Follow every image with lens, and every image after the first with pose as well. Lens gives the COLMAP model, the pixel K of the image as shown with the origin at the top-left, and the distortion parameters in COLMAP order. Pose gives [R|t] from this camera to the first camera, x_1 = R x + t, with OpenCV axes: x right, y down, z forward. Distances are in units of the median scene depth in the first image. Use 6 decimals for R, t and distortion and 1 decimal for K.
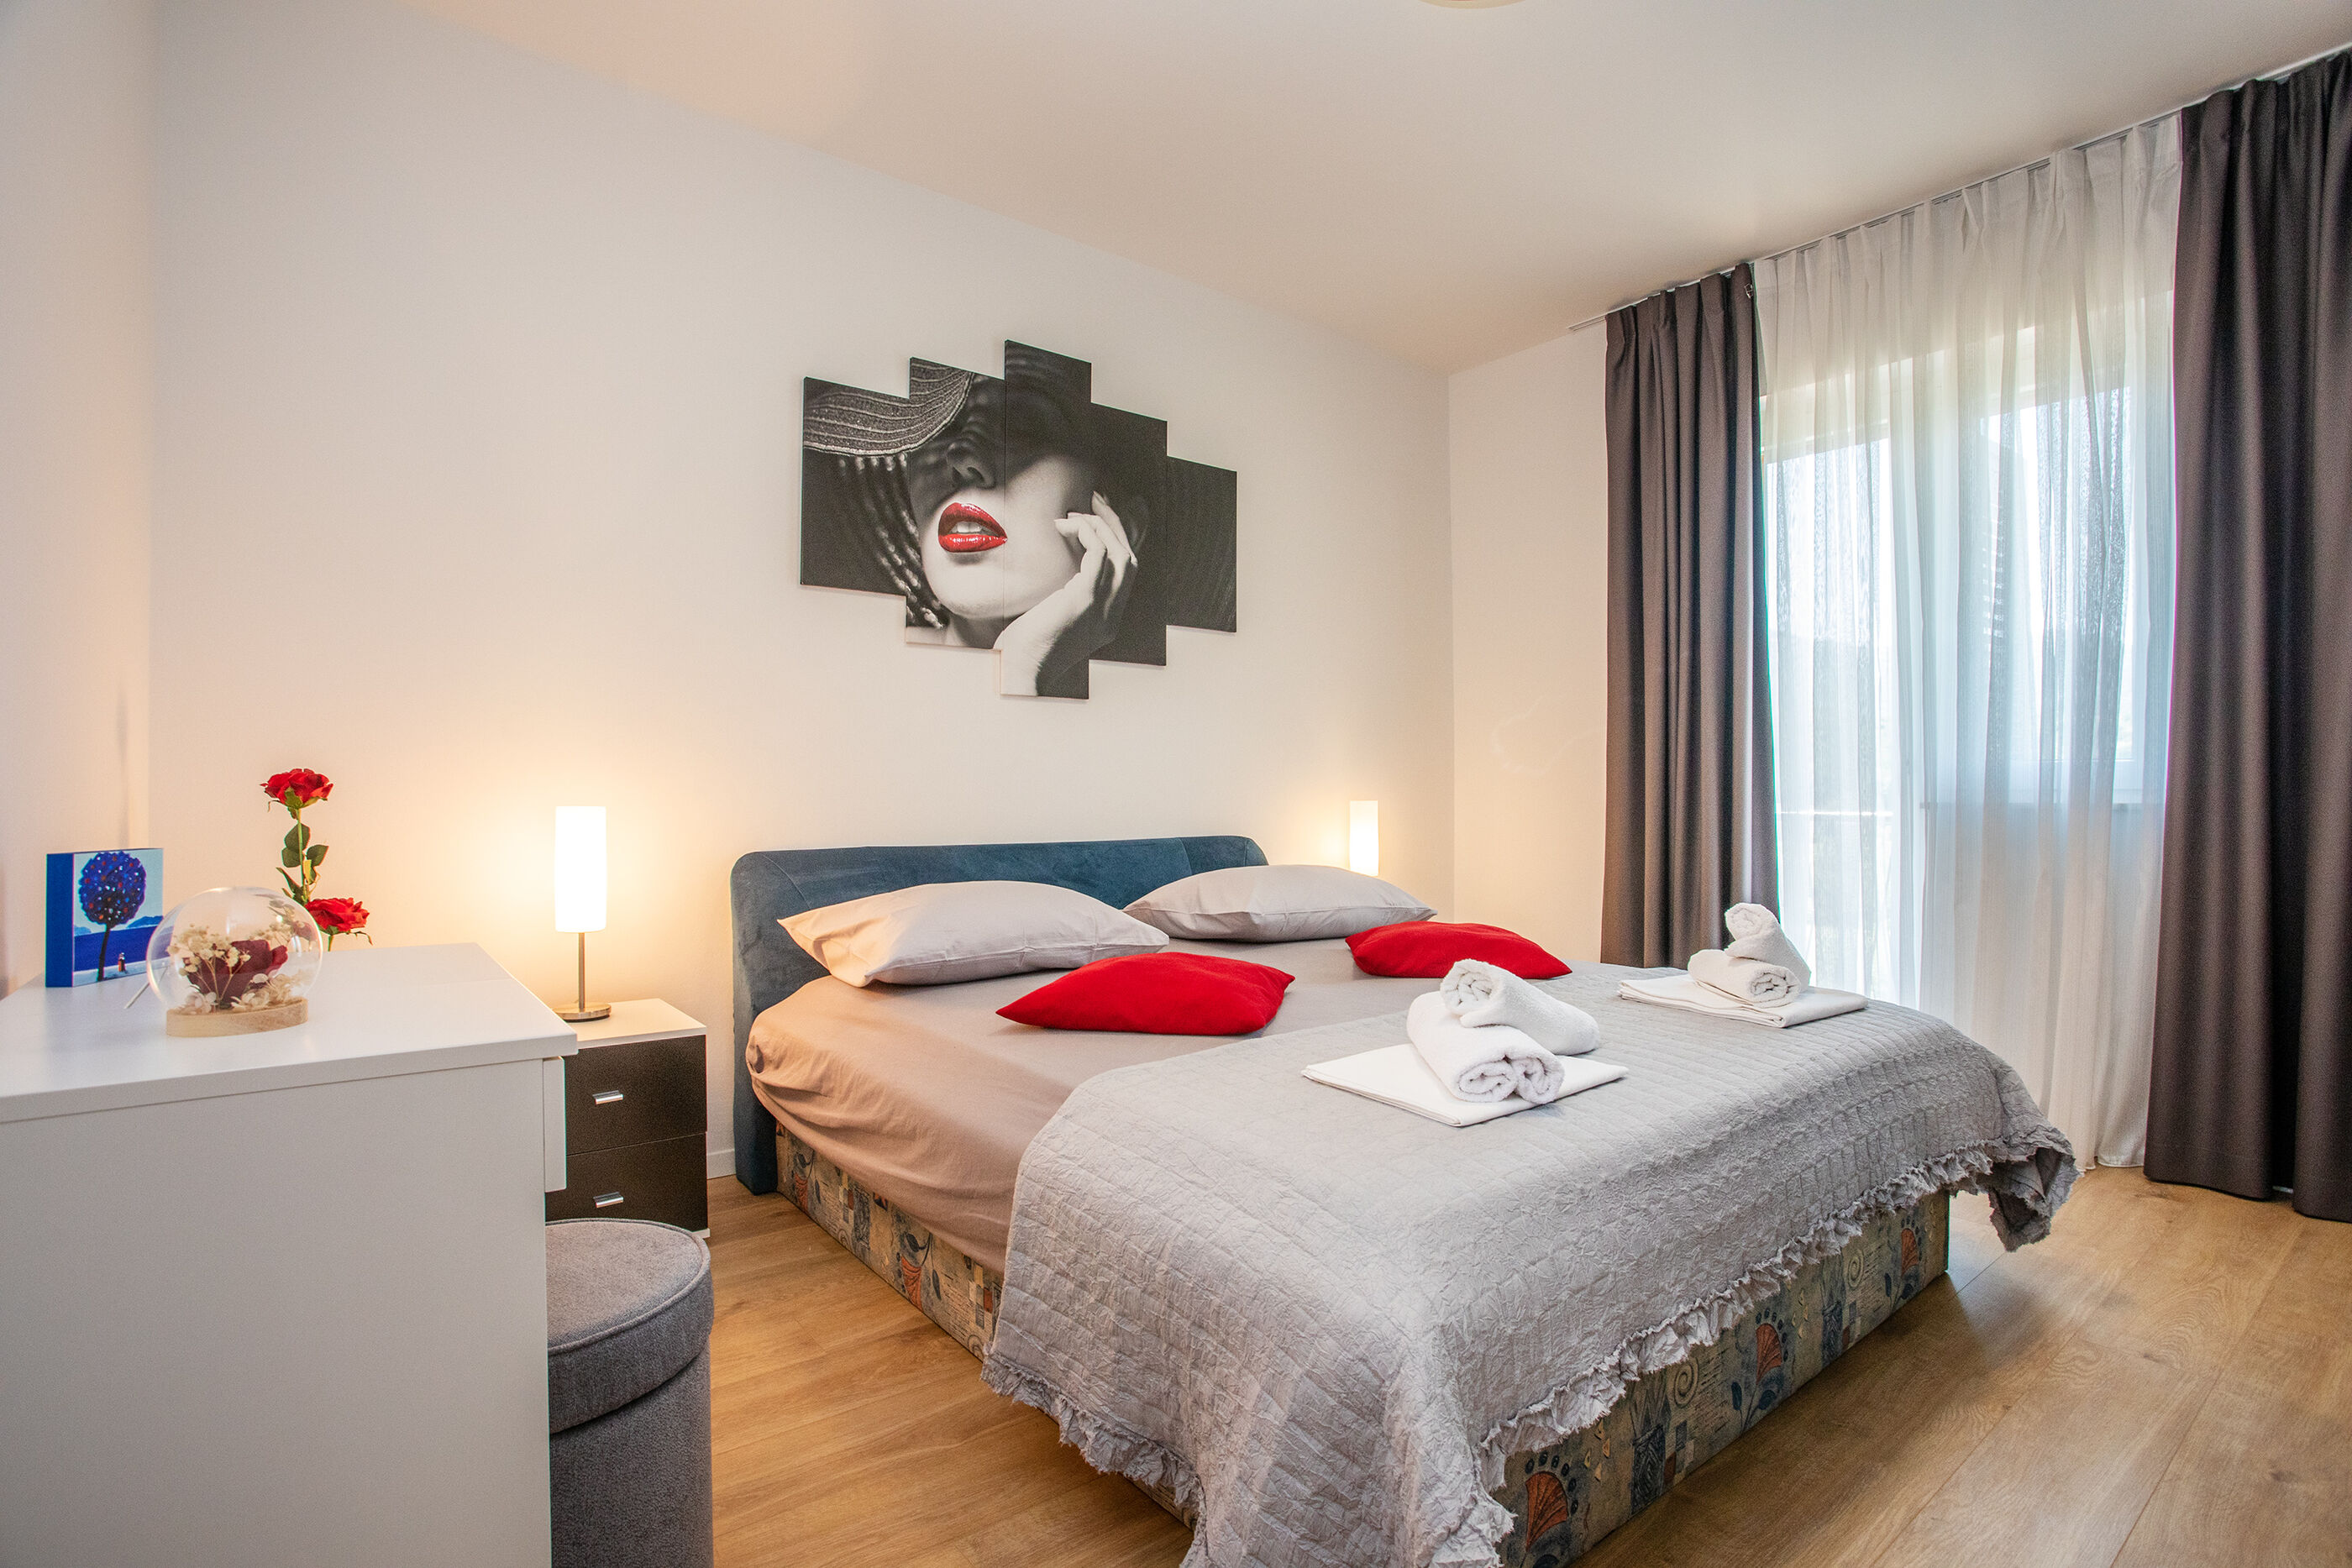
lens RADIAL K [[1127.1, 0, 1197.0], [0, 1127.1, 787.6], [0, 0, 1]] dist [-0.081501, 0.042009]
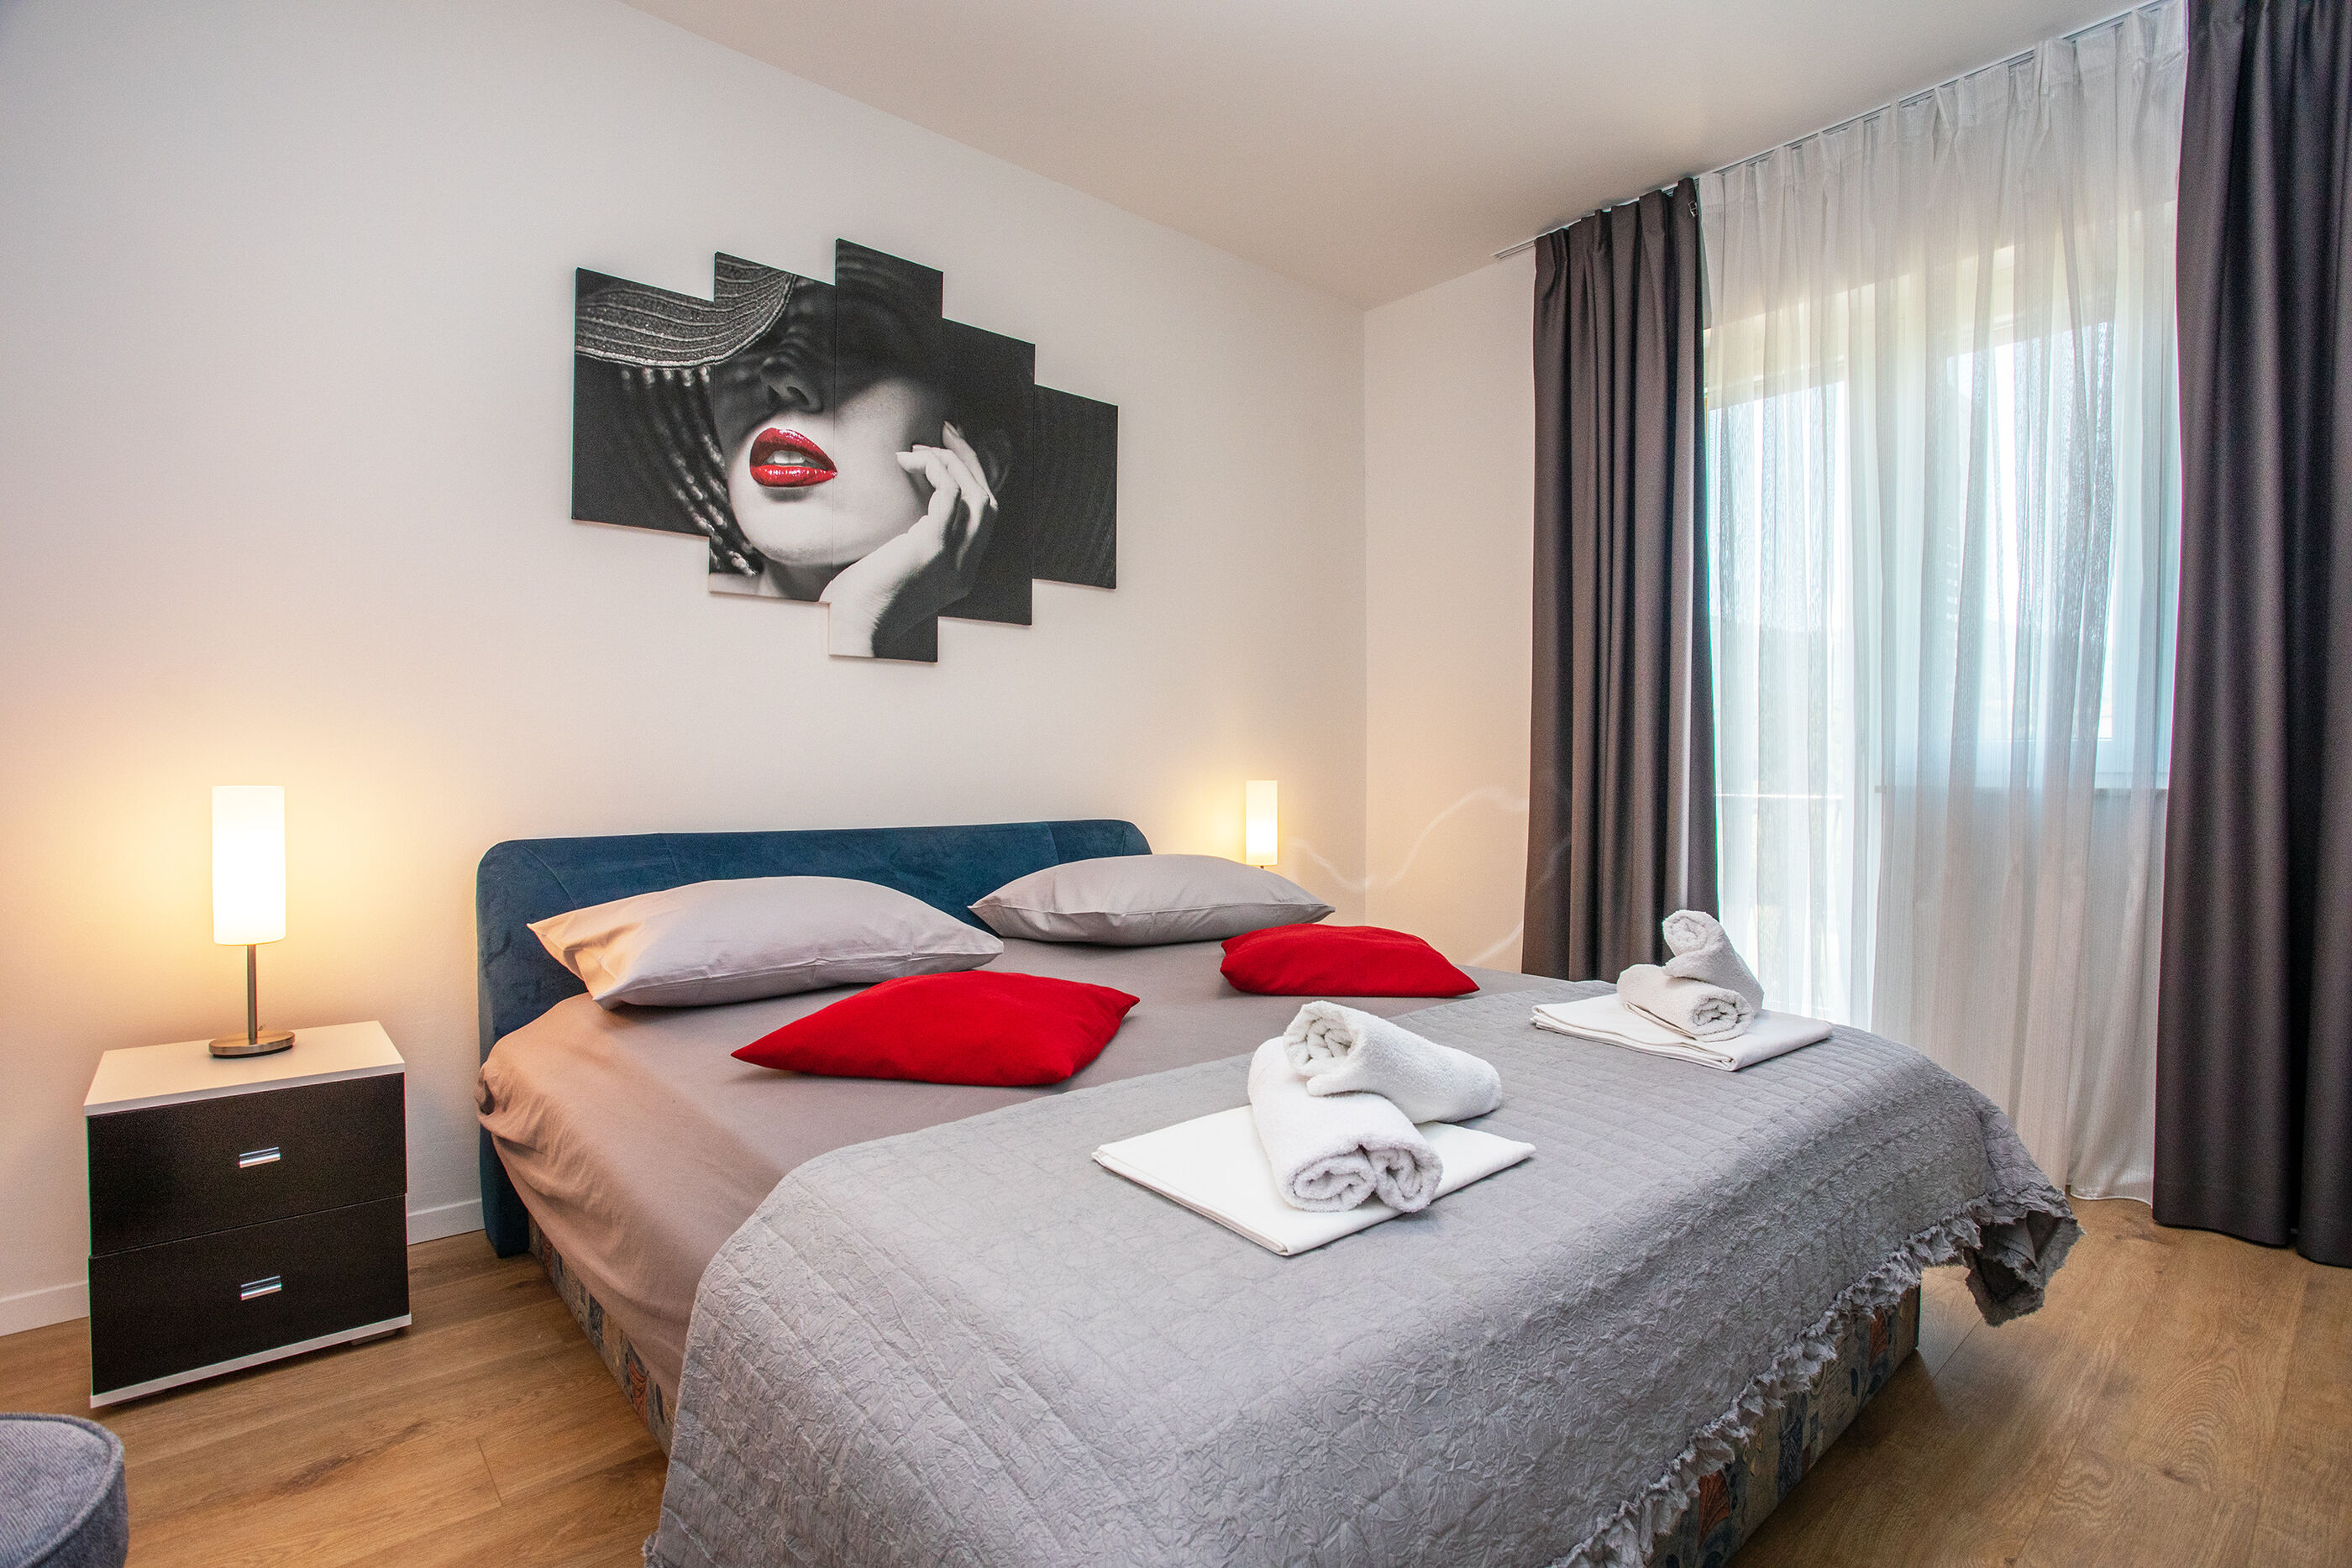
lens RADIAL K [[1127.1, 0, 1197.0], [0, 1127.1, 787.6], [0, 0, 1]] dist [-0.081501, 0.042009]
pose [[0.998544, 0.003660, 0.053813, 0.062986], [-0.004719, 0.999798, 0.019558, -0.000054], [-0.053730, -0.019783, 0.998359, 0.142124]]
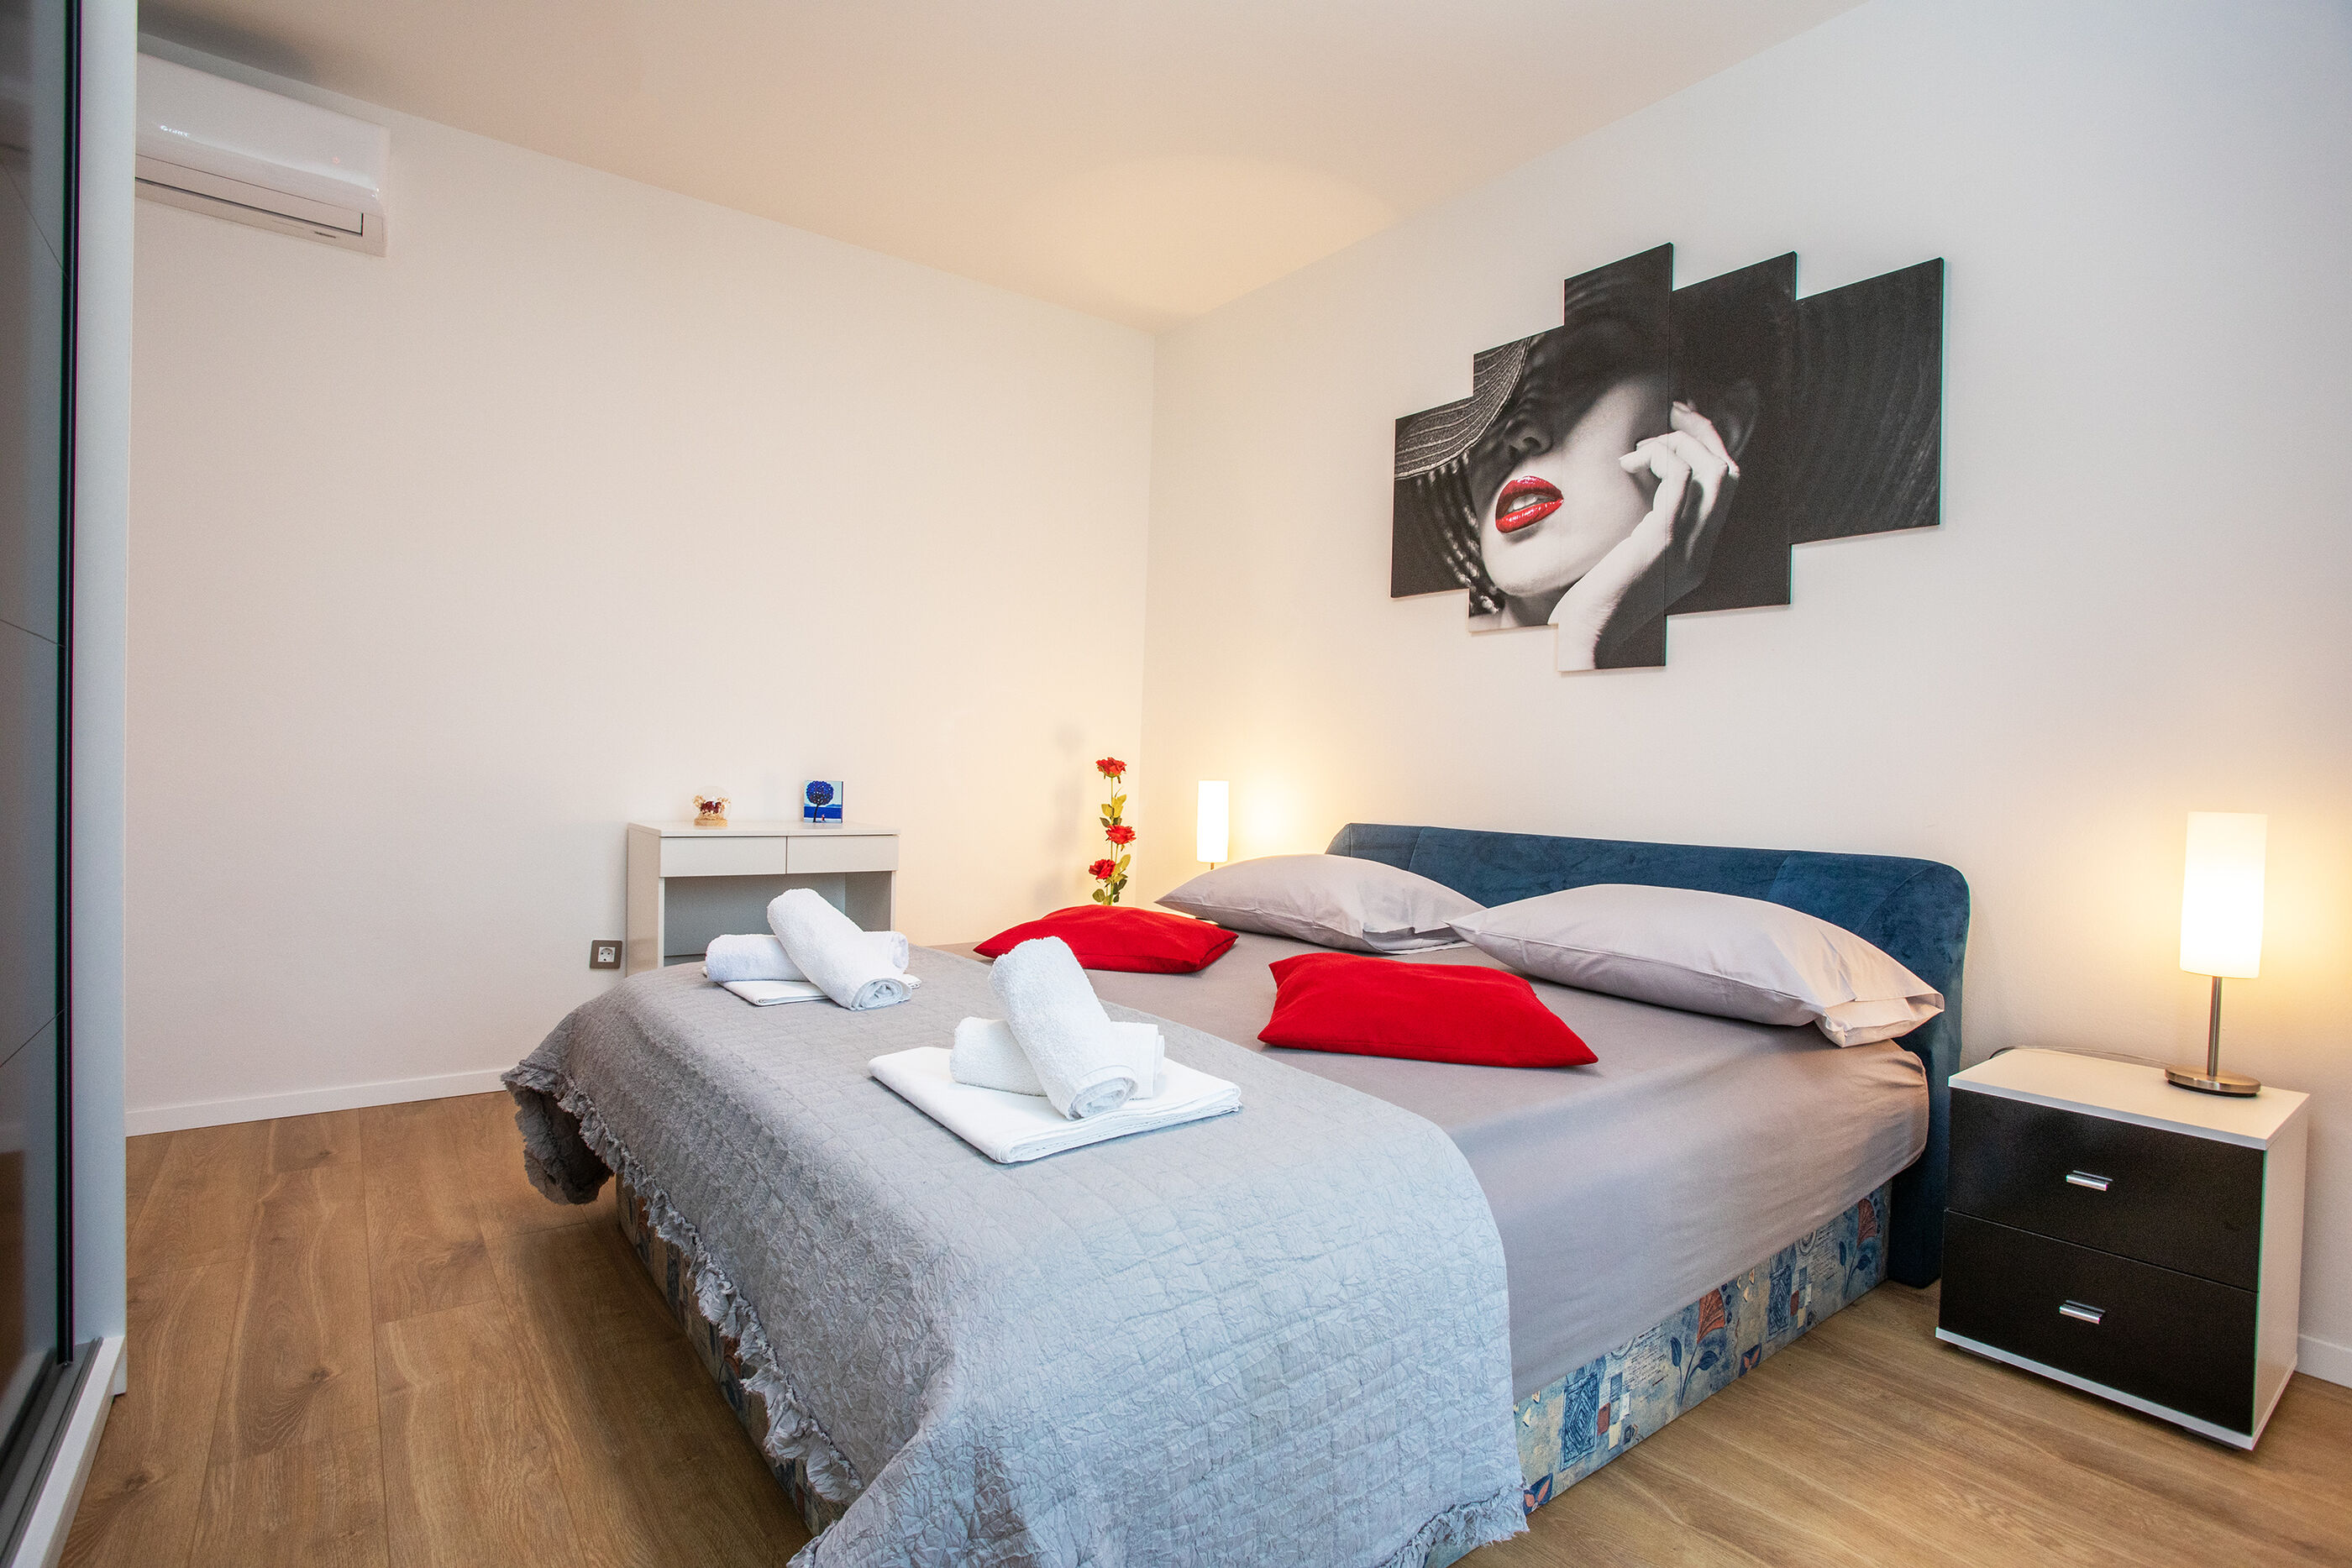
lens RADIAL K [[1120.6, 0, 1150.8], [0, 1120.6, 773.9], [0, 0, 1]] dist [-0.052702, 0.013084]
pose [[-0.015251, 0.000165, -0.999884, 0.770882], [-0.023339, 0.999727, 0.000521, 0.006898], [0.999611, 0.023344, -0.015243, 0.722614]]
